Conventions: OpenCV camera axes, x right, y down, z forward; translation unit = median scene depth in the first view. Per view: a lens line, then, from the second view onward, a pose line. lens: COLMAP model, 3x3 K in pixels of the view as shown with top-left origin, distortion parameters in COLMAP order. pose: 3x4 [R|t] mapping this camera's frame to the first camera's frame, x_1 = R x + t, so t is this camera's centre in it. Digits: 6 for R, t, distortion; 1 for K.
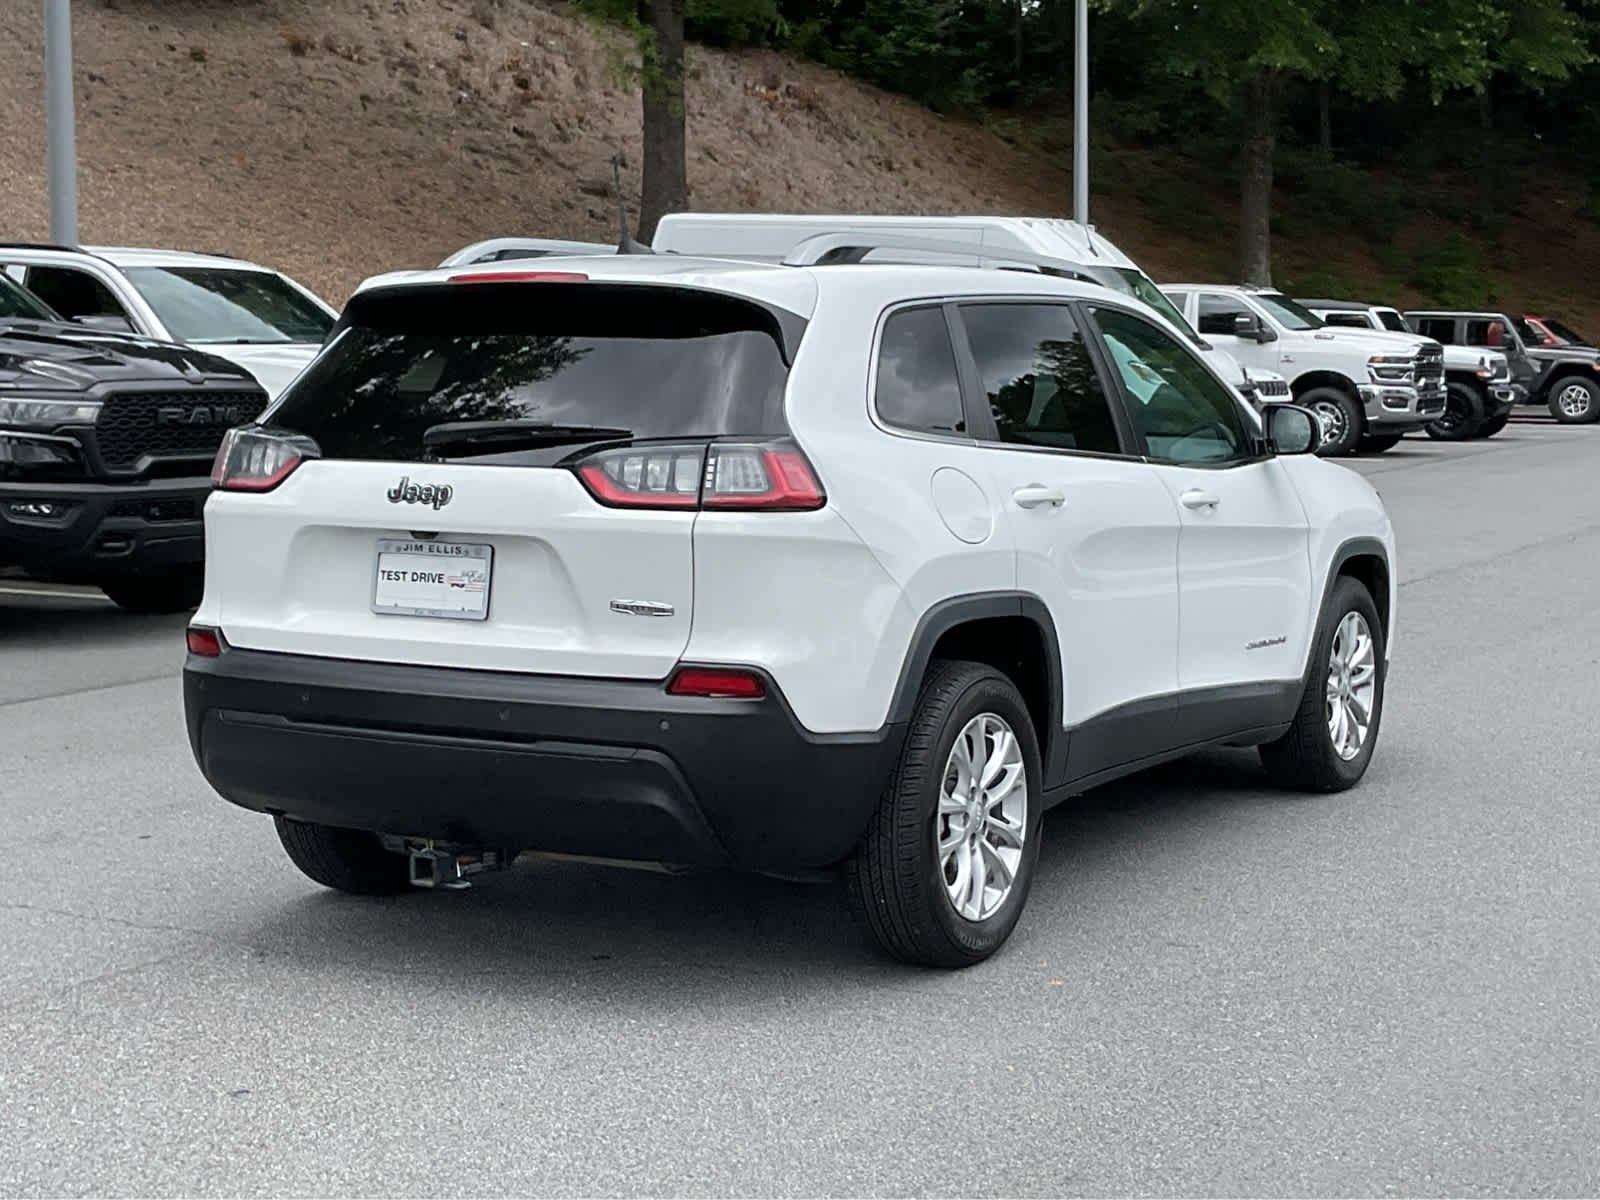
lens RADIAL K [[2645.8, 0, 808.3], [0, 2645.8, 639.9], [0, 0, 1]] dist [0.086342, -0.051131]
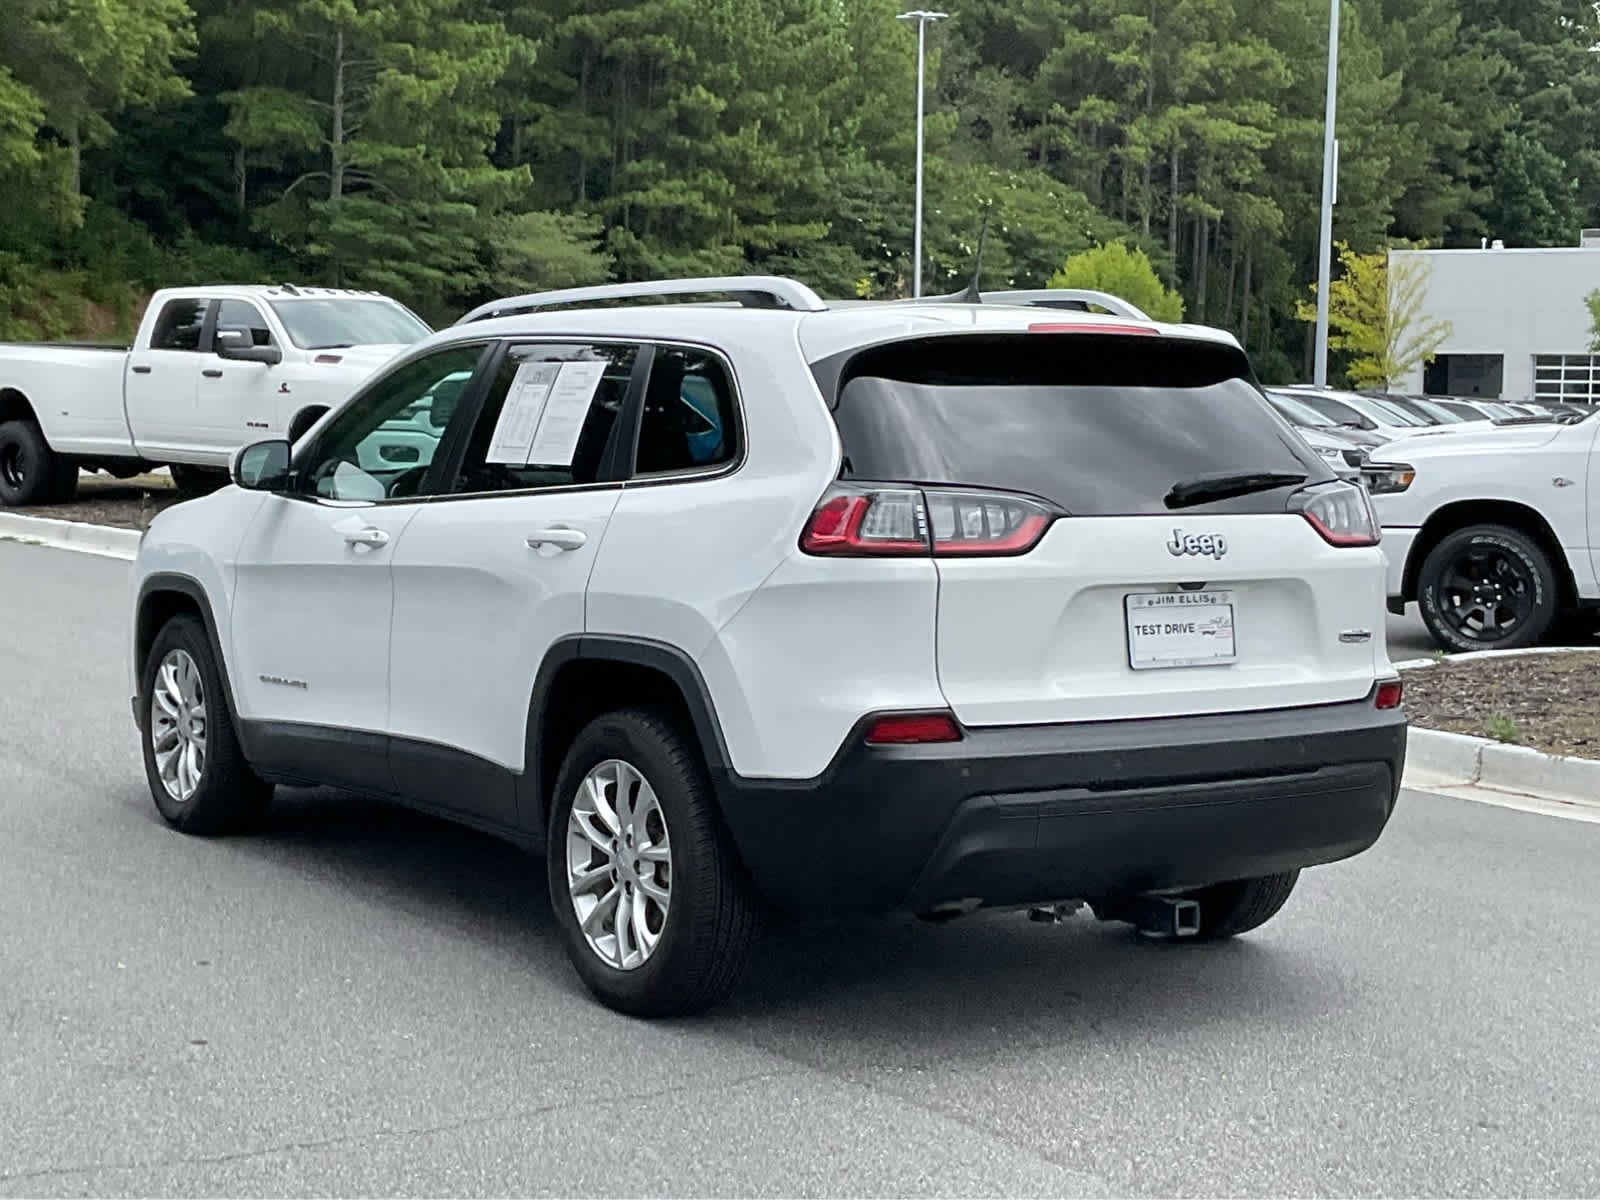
lens RADIAL K [[2645.8, 0, 808.3], [0, 2645.8, 639.9], [0, 0, 1]] dist [0.086342, -0.051131]
pose [[0.446427, -0.080383, 0.891202, -0.257144], [0.084203, 0.995311, 0.047594, -0.018386], [-0.890849, 0.053795, 0.451103, 0.156650]]
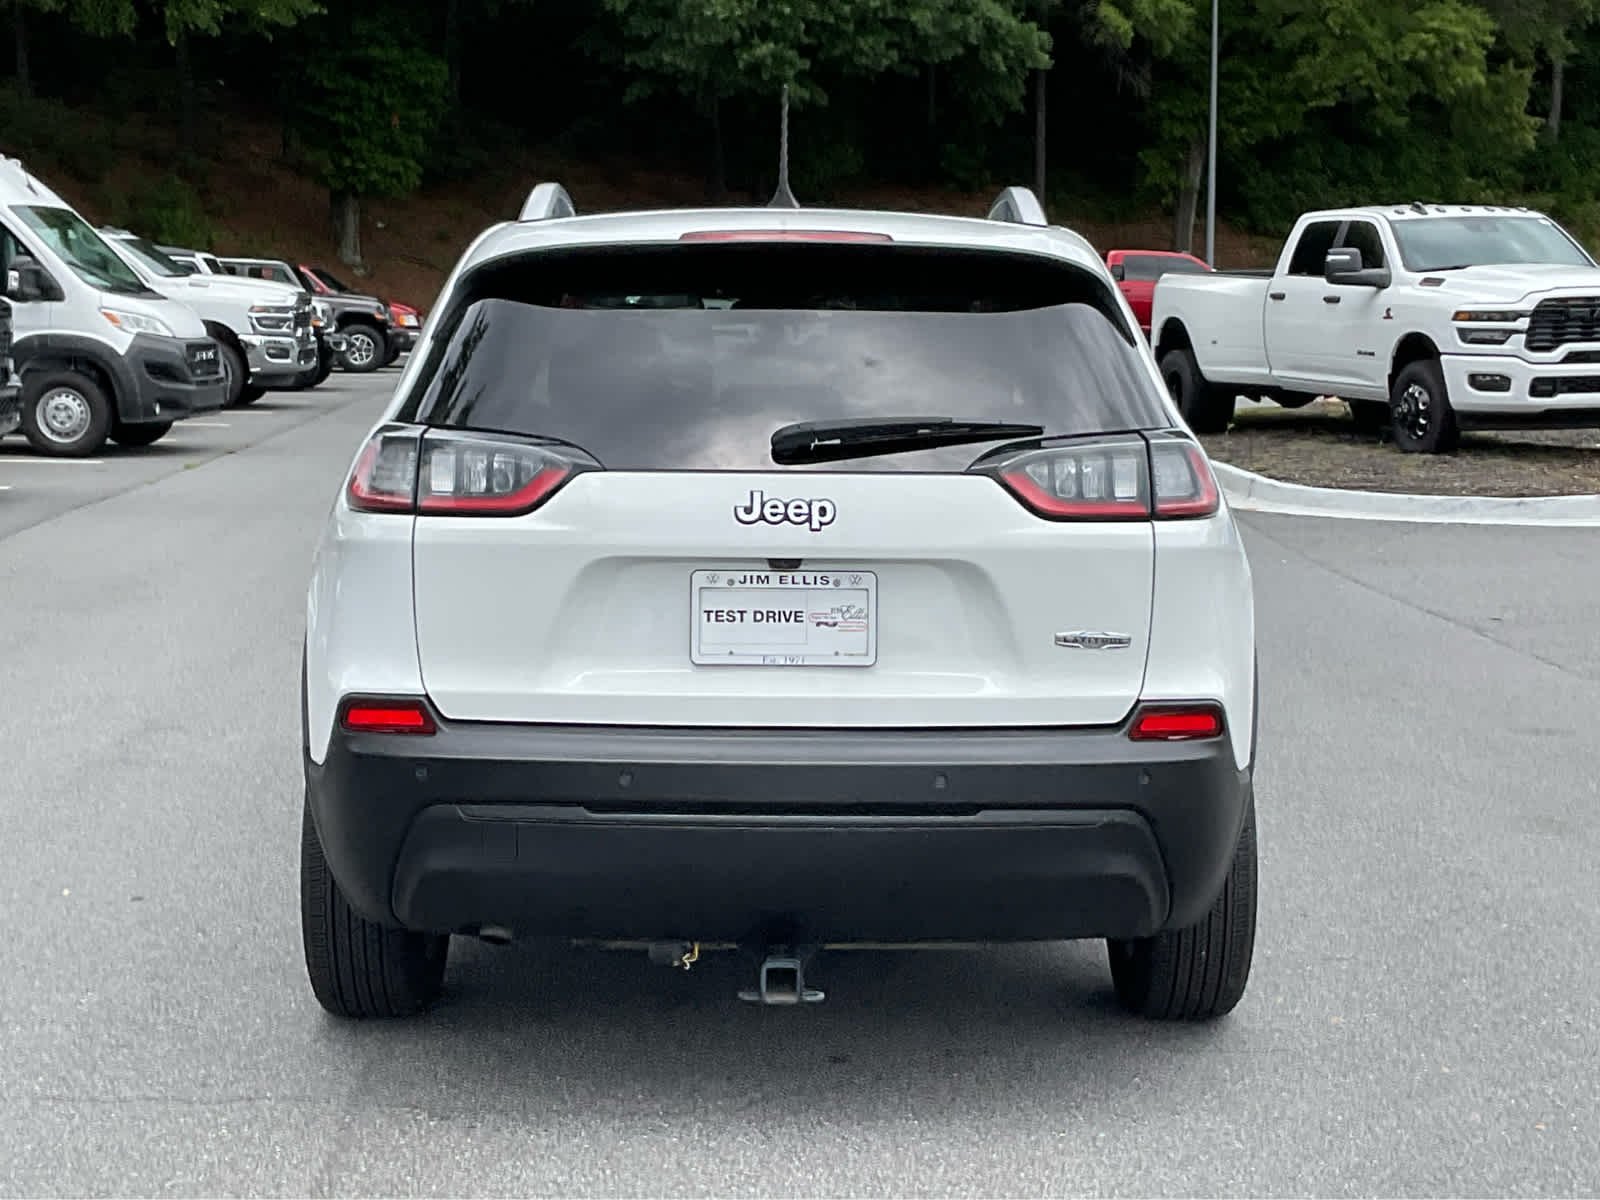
lens RADIAL K [[2645.8, 0, 808.3], [0, 2645.8, 639.9], [0, 0, 1]] dist [0.086342, -0.051131]
pose [[0.864515, -0.061135, 0.498874, -0.123822], [0.050589, 0.998118, 0.034649, -0.010136], [-0.500054, -0.004717, 0.865981, 0.072213]]
